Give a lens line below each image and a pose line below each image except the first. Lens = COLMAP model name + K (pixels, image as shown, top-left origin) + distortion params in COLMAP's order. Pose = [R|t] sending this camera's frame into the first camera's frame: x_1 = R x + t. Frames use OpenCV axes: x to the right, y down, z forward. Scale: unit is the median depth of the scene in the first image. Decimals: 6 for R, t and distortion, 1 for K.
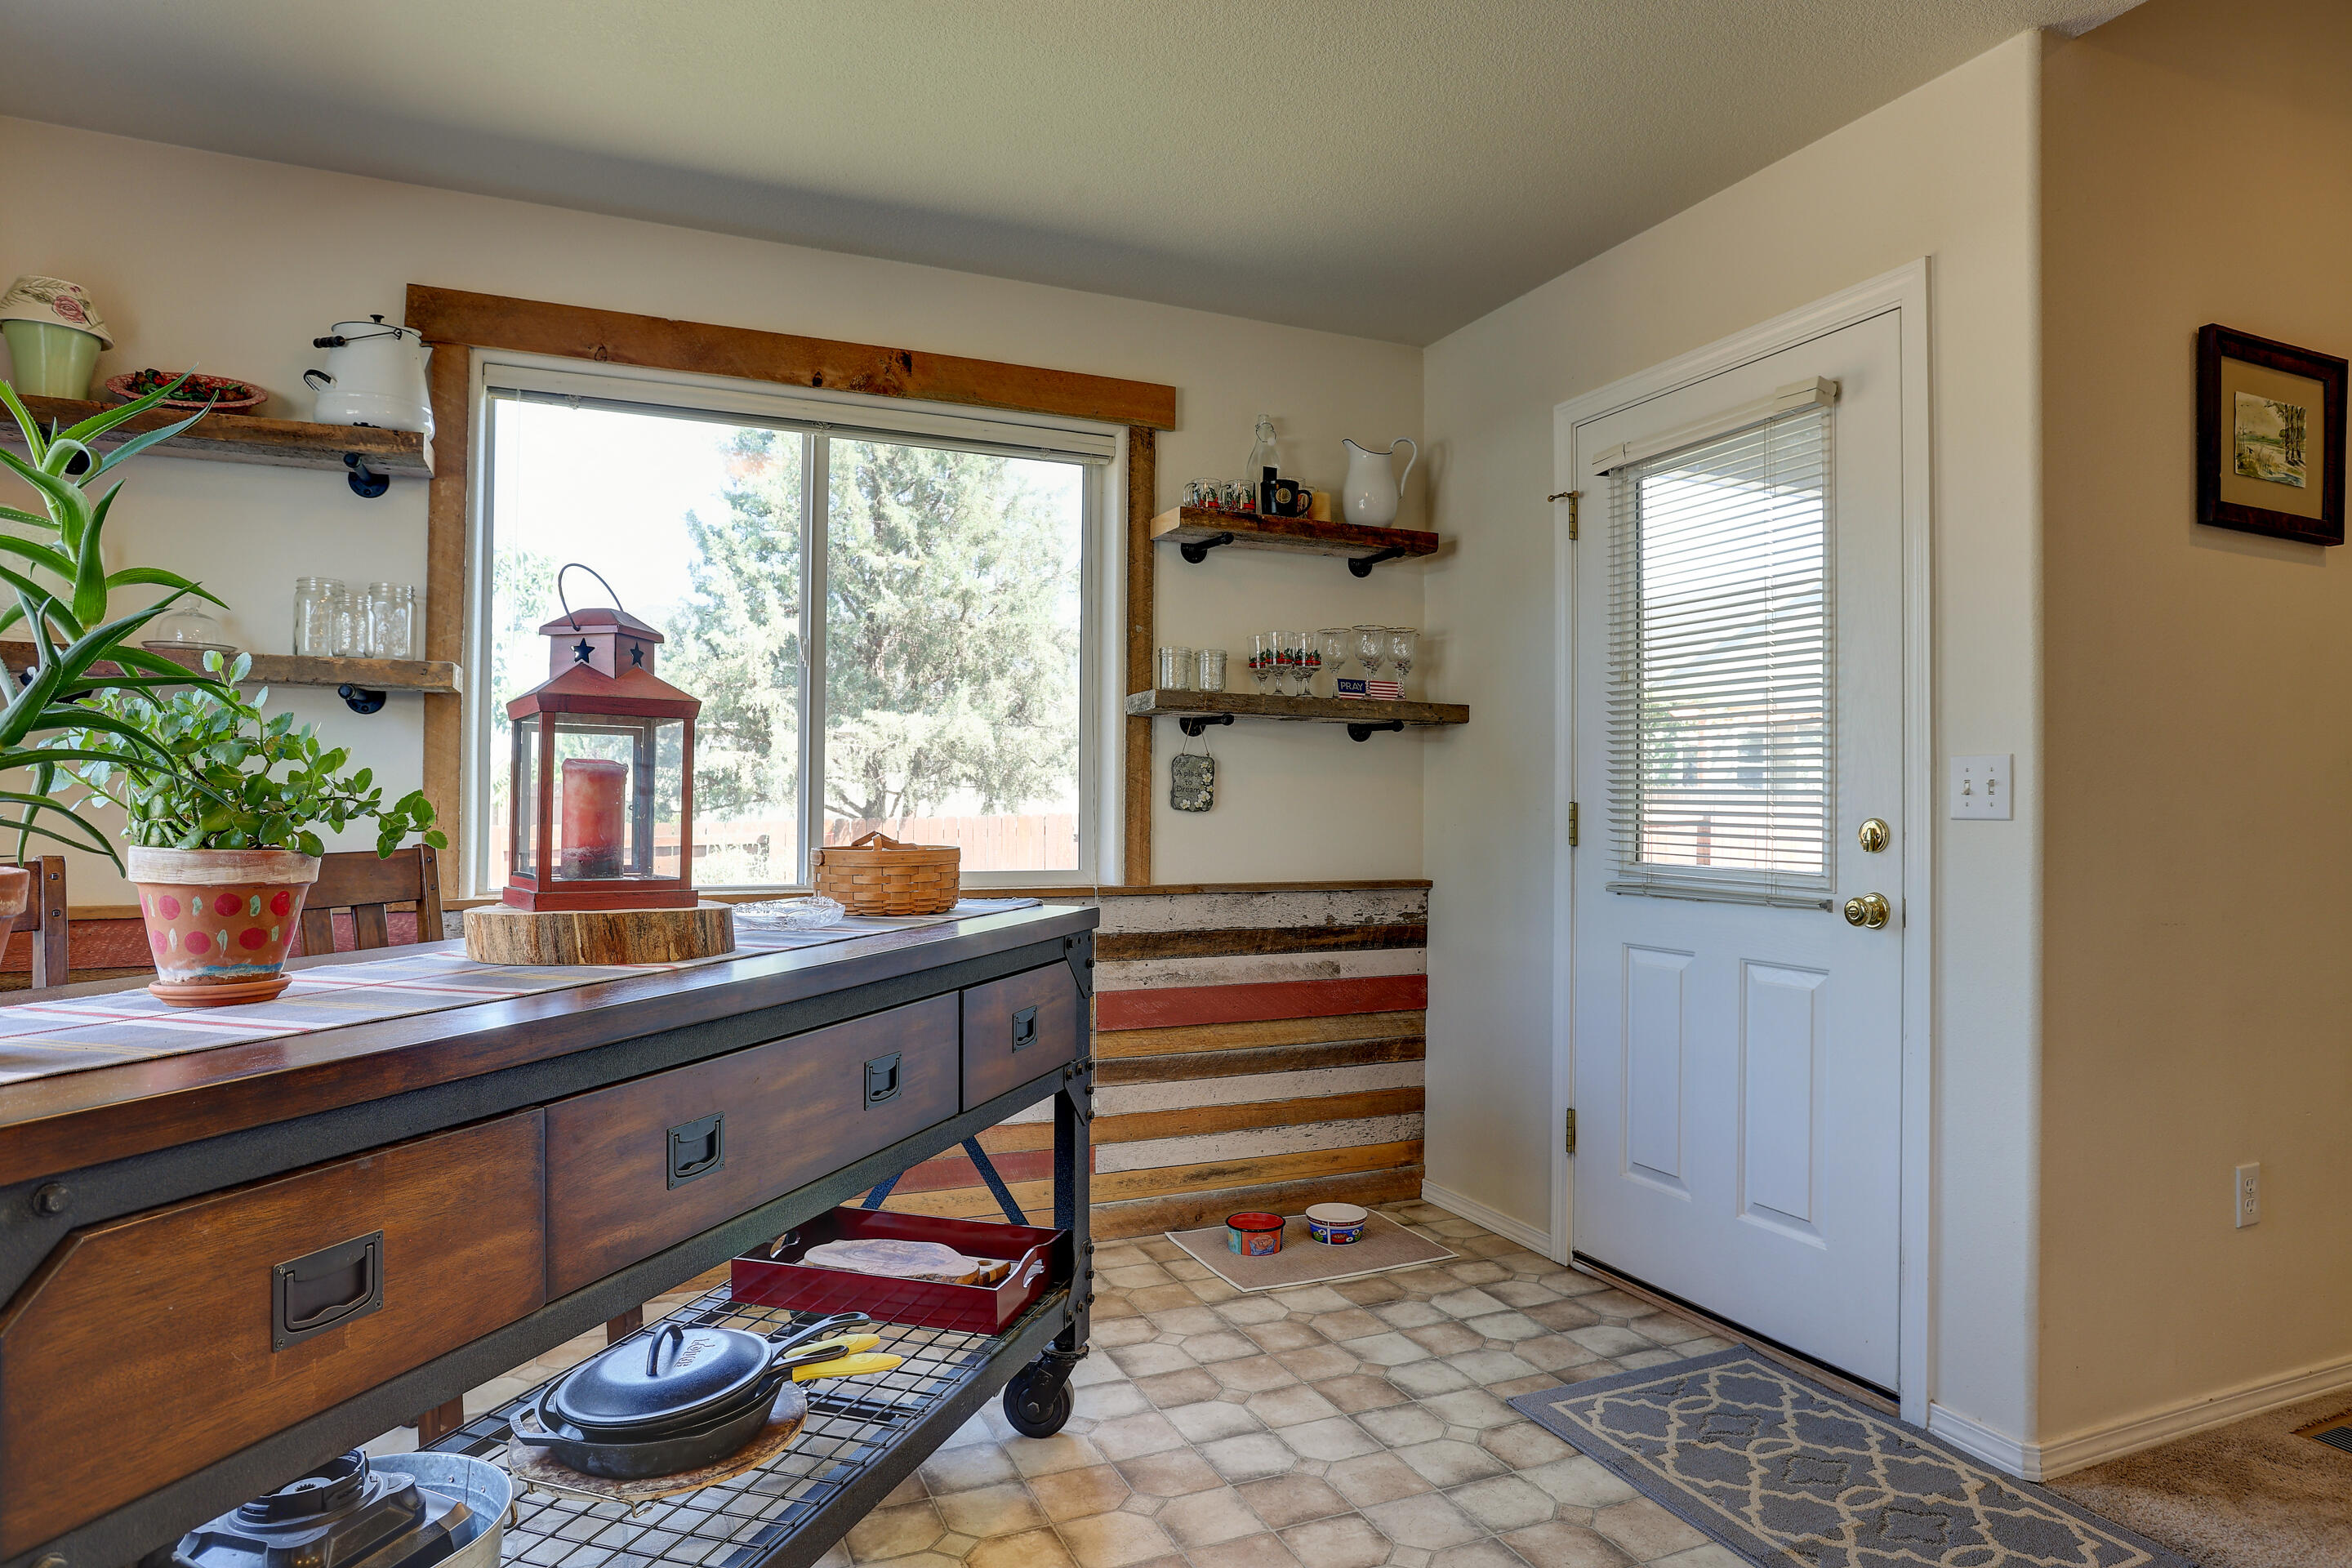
lens RADIAL K [[1358.6, 0, 1193.4], [0, 1358.6, 794.6], [0, 0, 1]] dist [-0.054380, 0.013121]
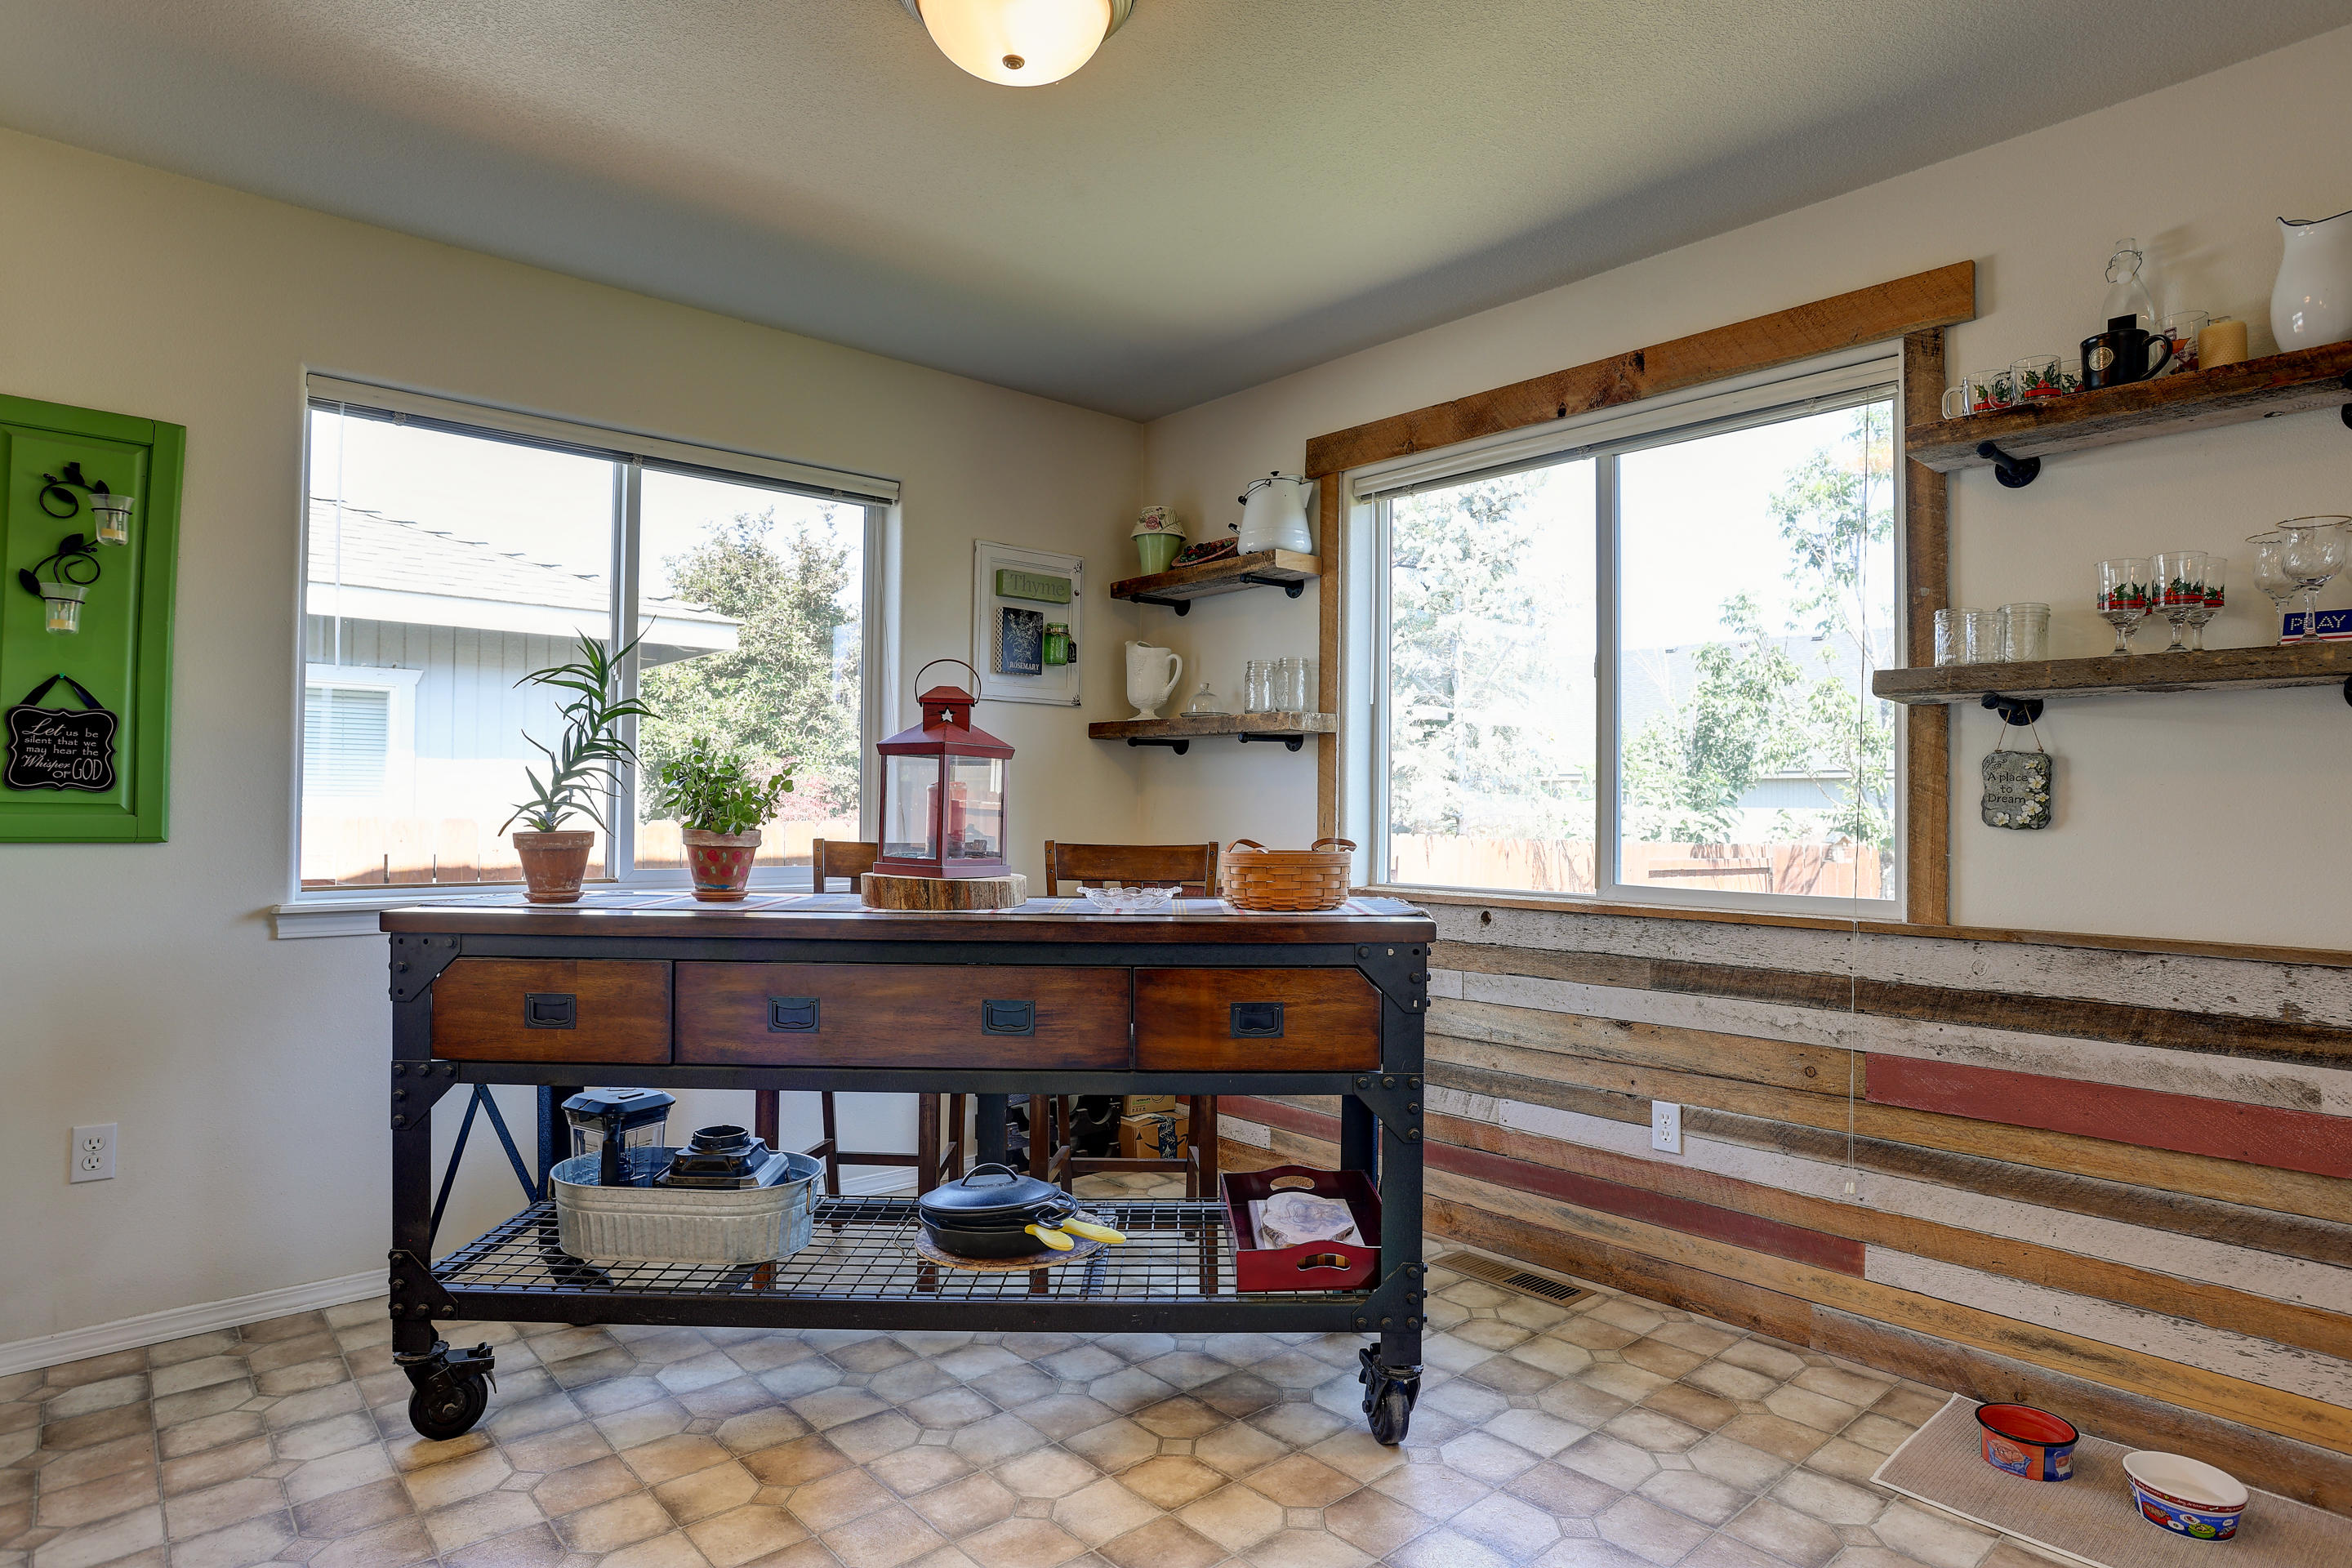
lens RADIAL K [[1264.1, 0, 1177.0], [0, 1264.1, 788.5], [0, 0, 1]] dist [-0.061850, 0.025594]
pose [[0.308212, -0.017331, -0.951160, 0.534697], [-0.002608, 0.999815, -0.019063, 0.004881], [0.951314, 0.008356, 0.308110, 0.408566]]
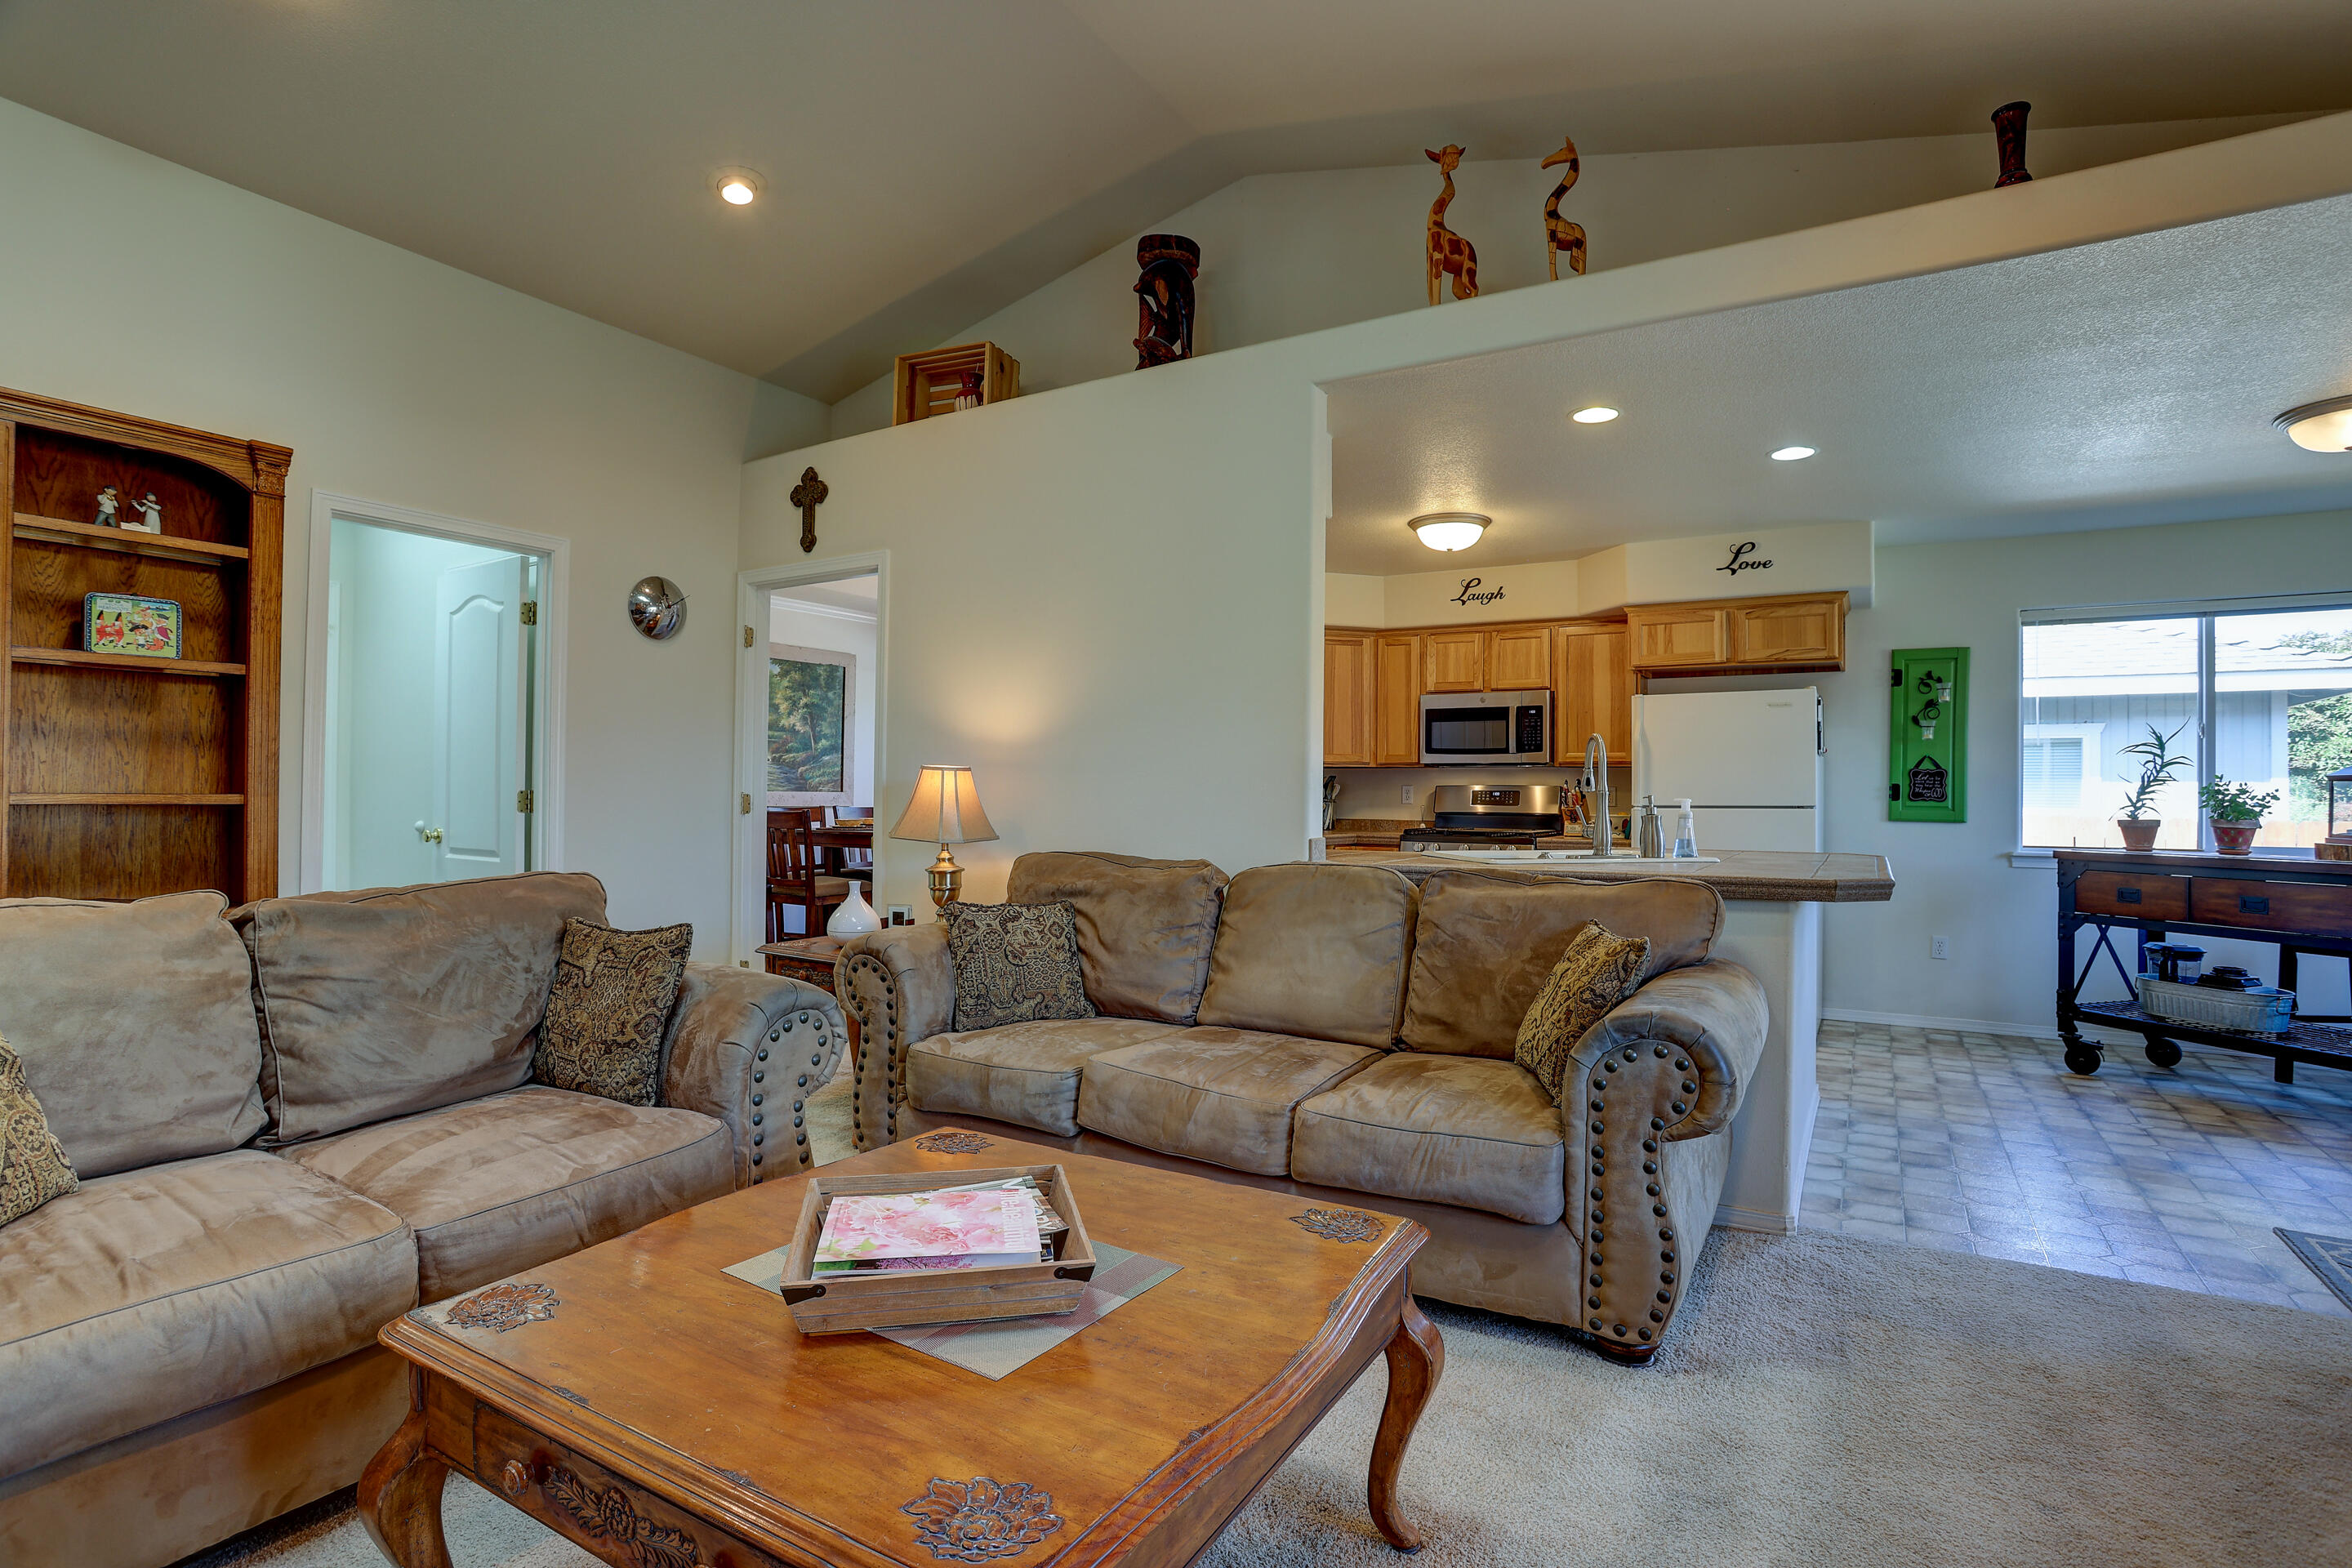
lens RADIAL K [[1136.3, 0, 1210.6], [0, 1136.3, 788.2], [0, 0, 1]] dist [-0.064635, 0.023992]
pose [[-0.812555, -0.021867, -0.582474, 1.508027], [-0.015085, 0.999750, -0.016488, 0.018435], [0.582689, -0.004611, -0.812682, 0.735982]]
